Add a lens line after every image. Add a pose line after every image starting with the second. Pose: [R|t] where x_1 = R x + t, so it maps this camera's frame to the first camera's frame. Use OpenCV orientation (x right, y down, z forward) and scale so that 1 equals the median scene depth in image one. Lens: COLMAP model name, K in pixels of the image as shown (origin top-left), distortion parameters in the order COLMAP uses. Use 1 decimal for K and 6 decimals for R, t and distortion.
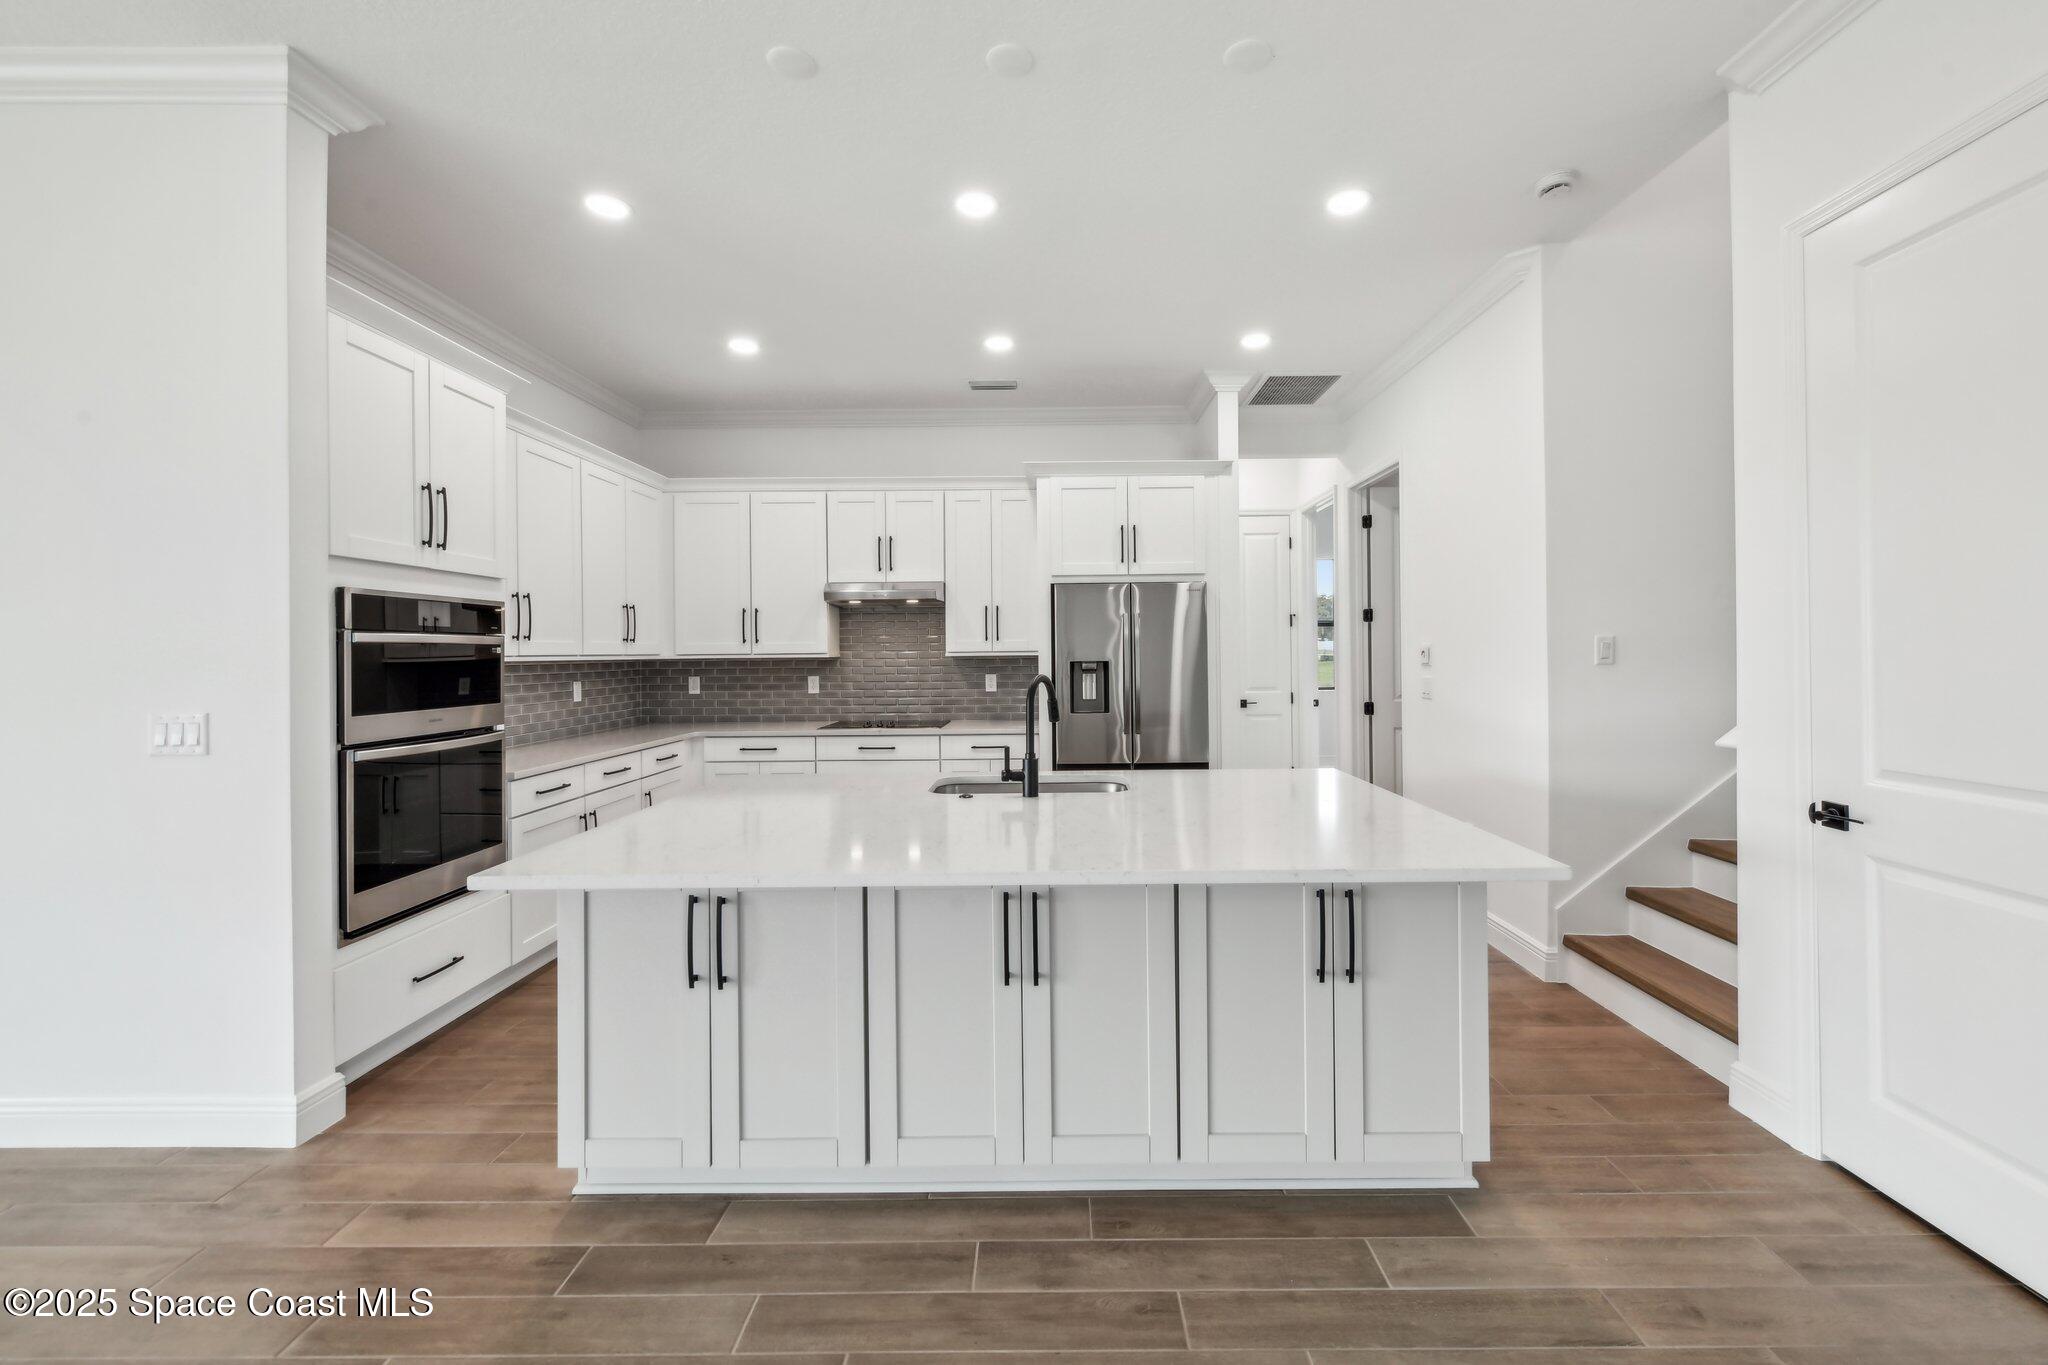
lens RADIAL K [[835.3, 0, 1044.4], [0, 835.3, 652.9], [0, 0, 1]] dist [0.000692, -0.000192]
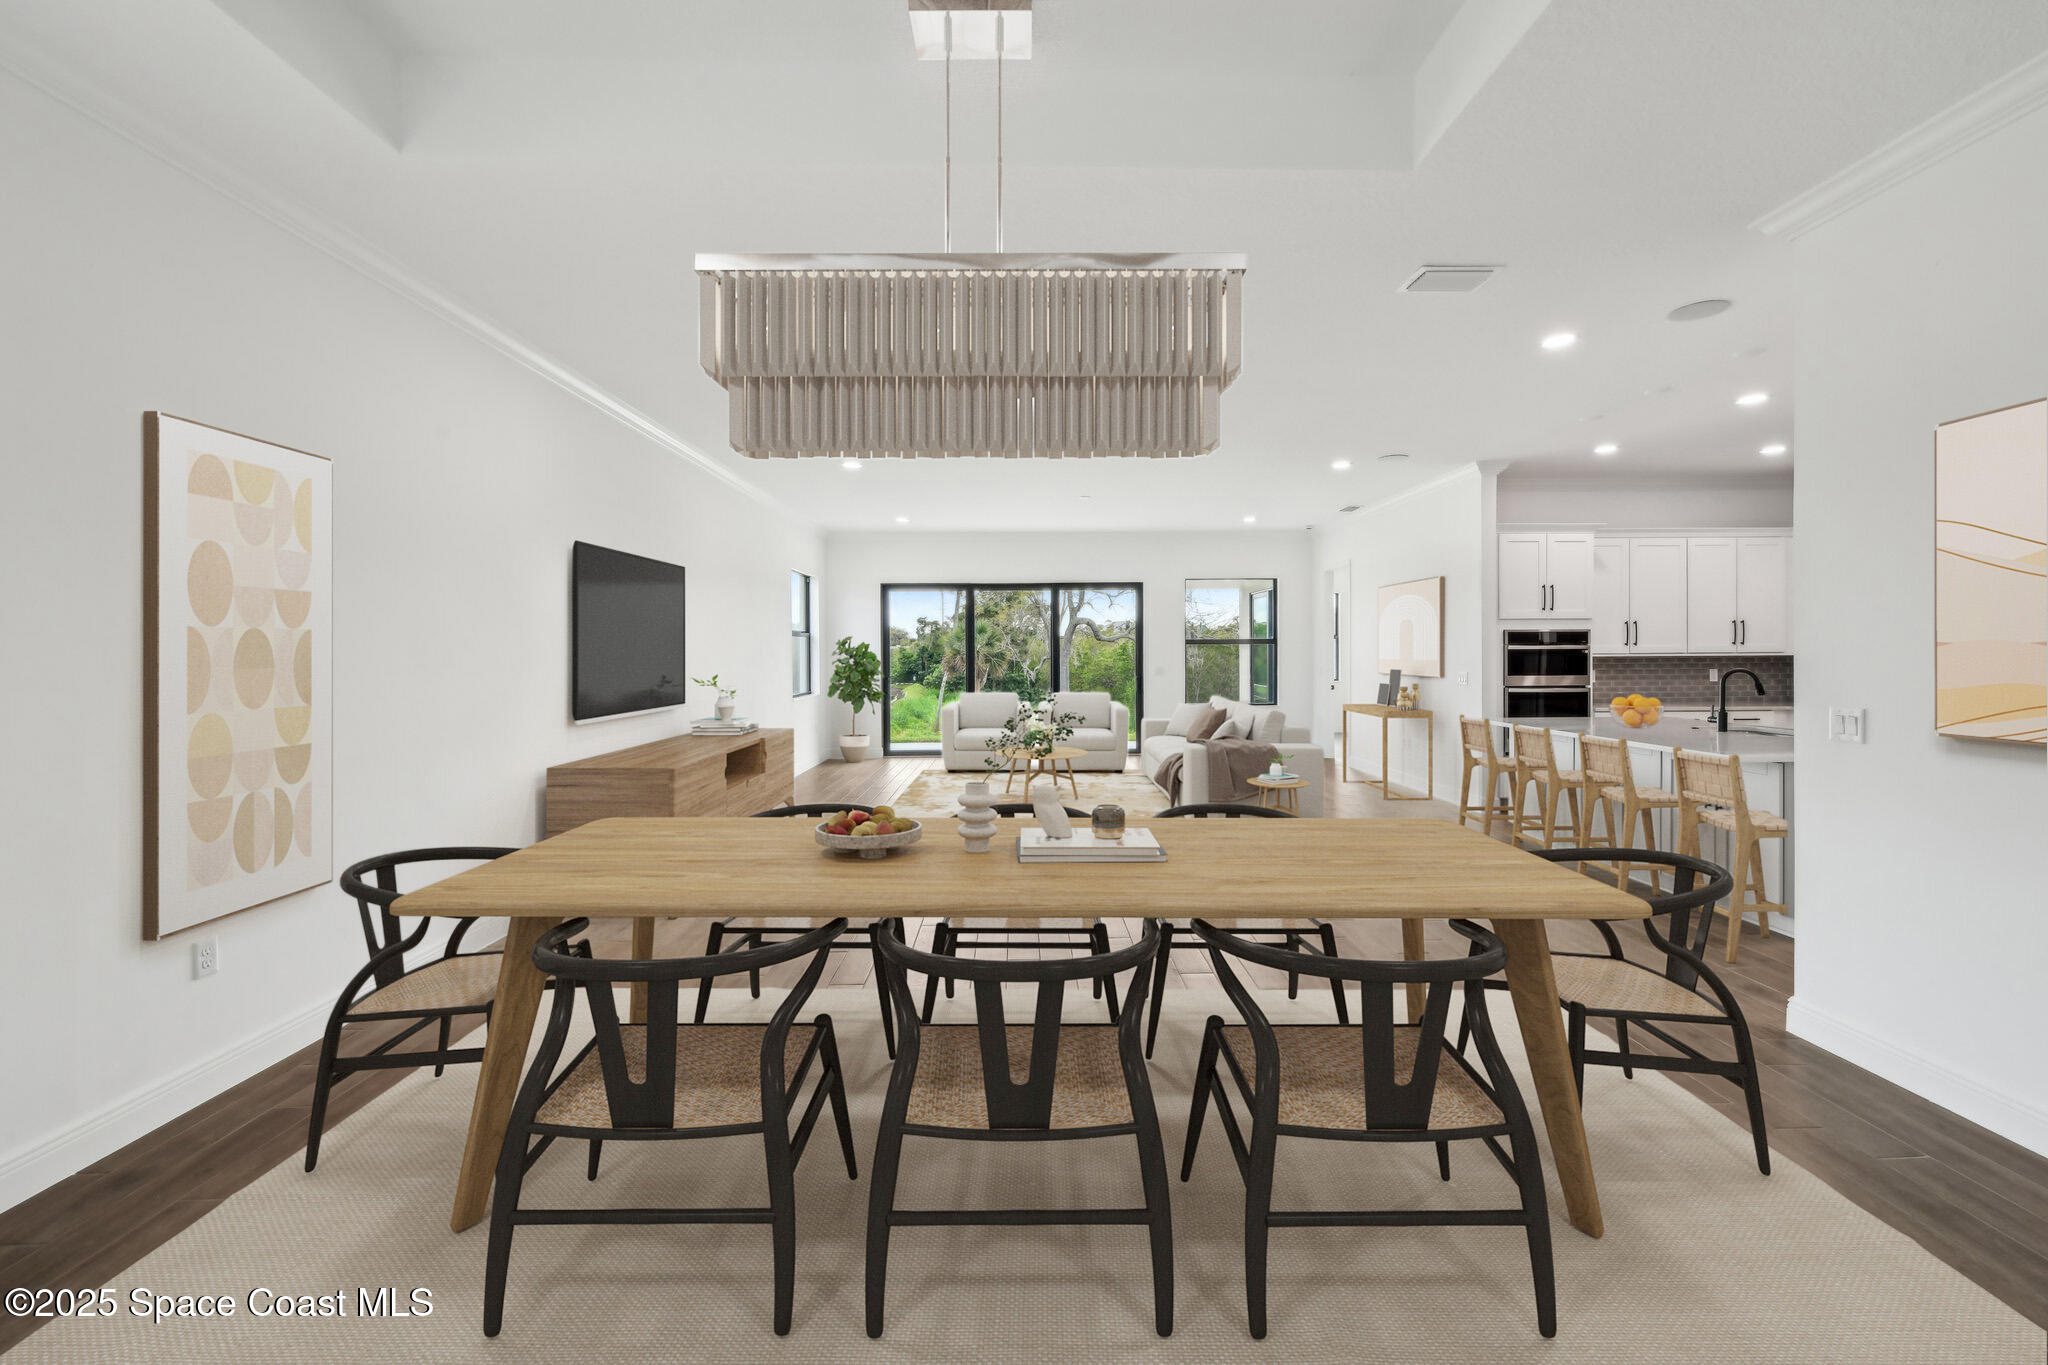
lens RADIAL K [[850.4, 0, 1041.7], [0, 850.4, 657.8], [0, 0, 1]] dist [0.001495, 0.000049]
pose [[0.034418, 0.015309, -0.999290, 1.400484], [0.004763, 0.999869, 0.015482, -0.026021], [0.999396, -0.005292, 0.034340, -0.467699]]
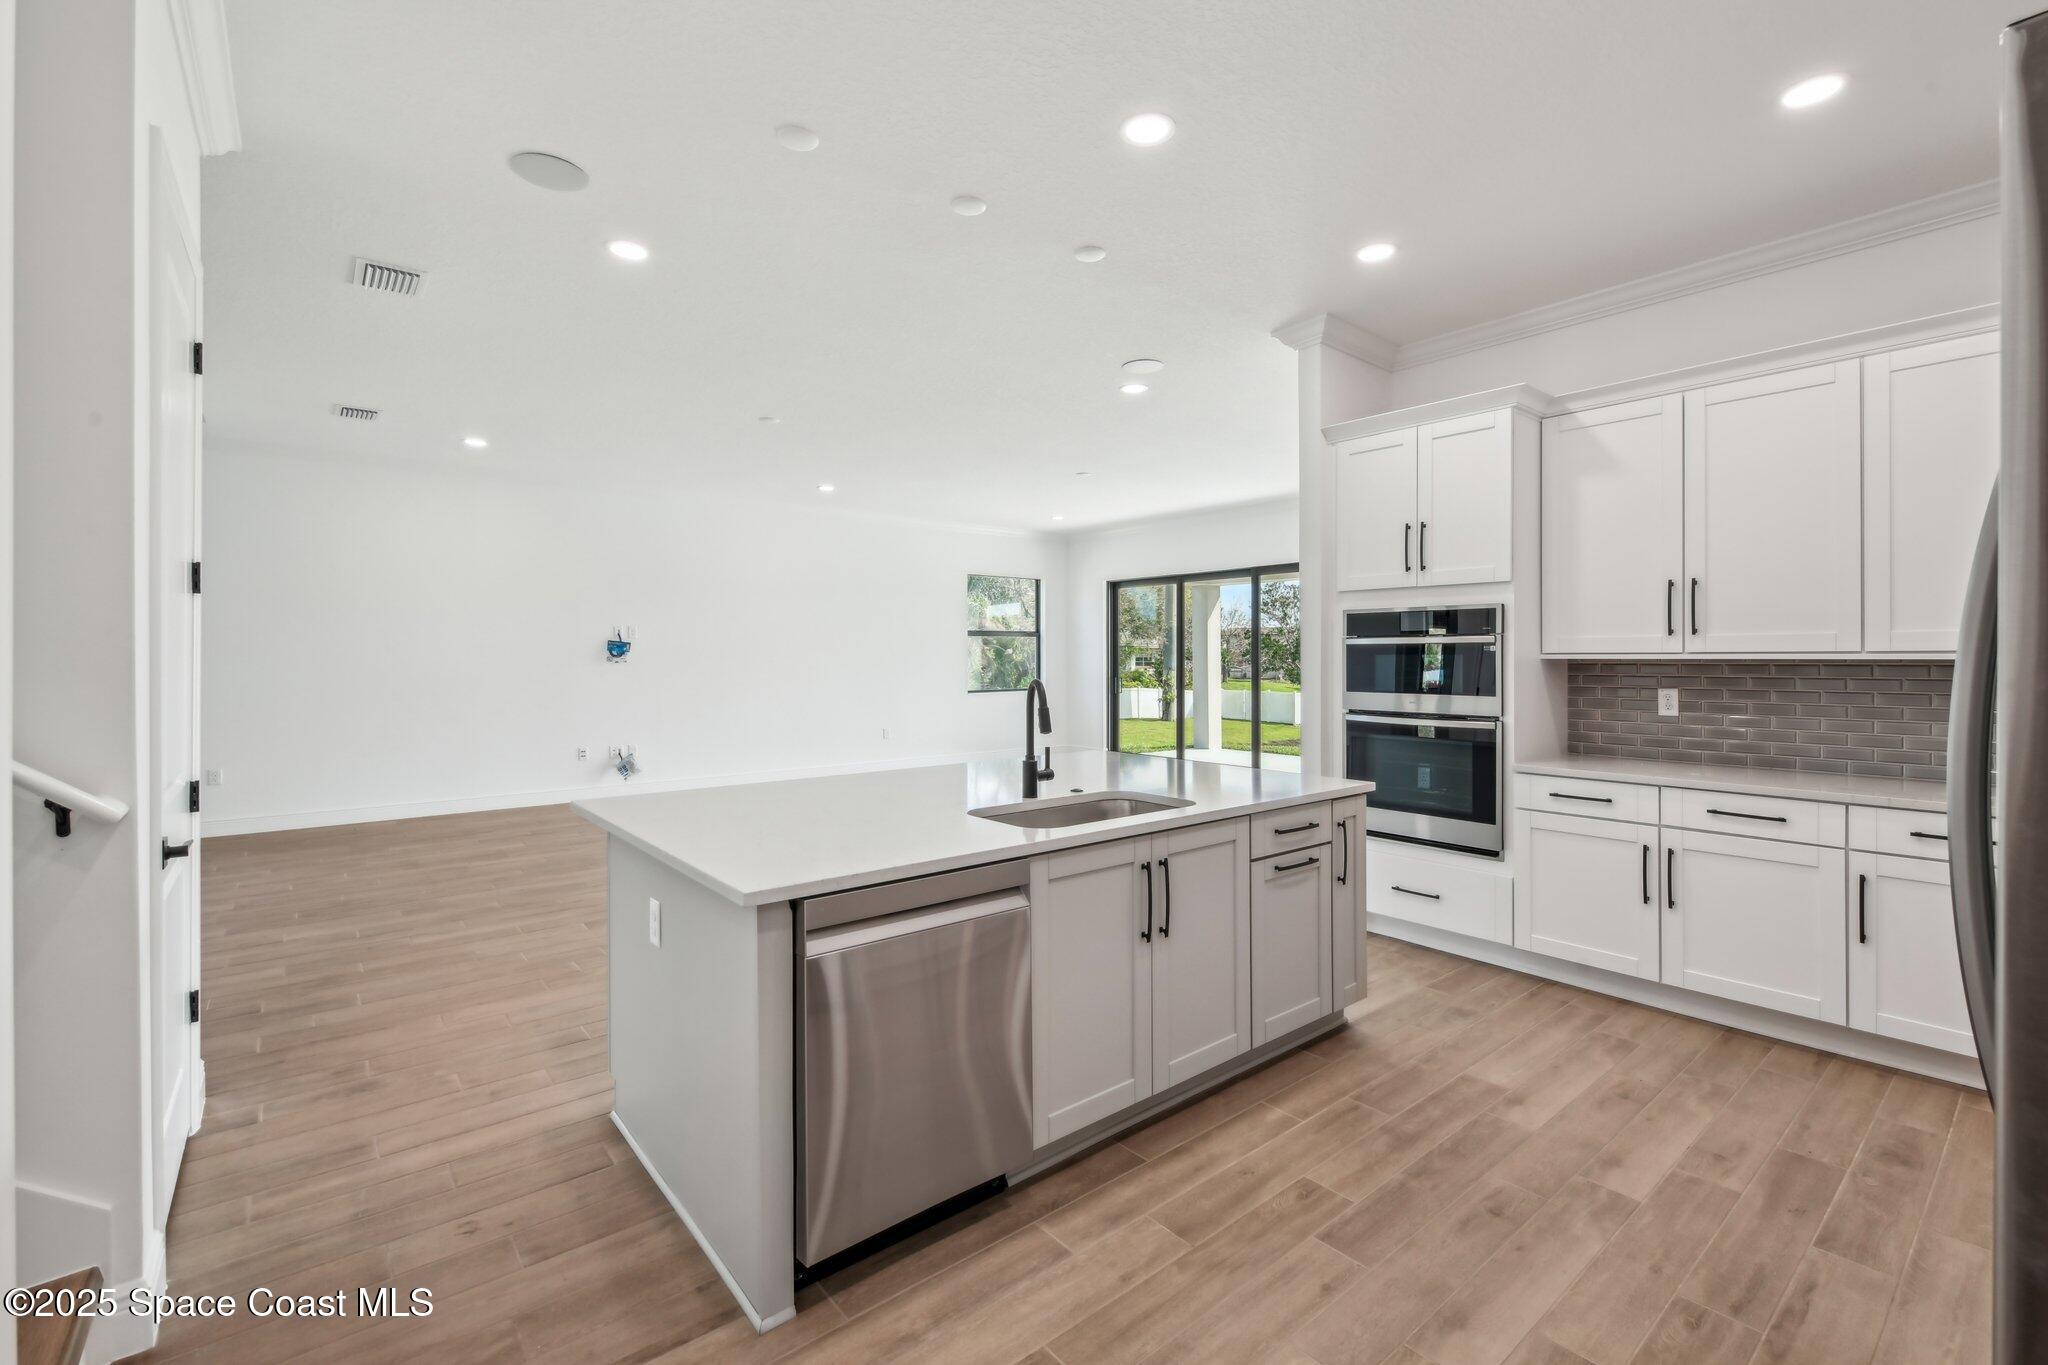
lens RADIAL K [[882.3, 0, 1035.6], [0, 882.3, 655.2], [0, 0, 1]] dist [0.002597, 0.000180]
pose [[-0.765146, 0.009887, -0.643781, 0.499697], [0.008173, 0.999951, 0.005643, -0.005421], [0.643805, -0.000944, -0.765189, 1.359137]]
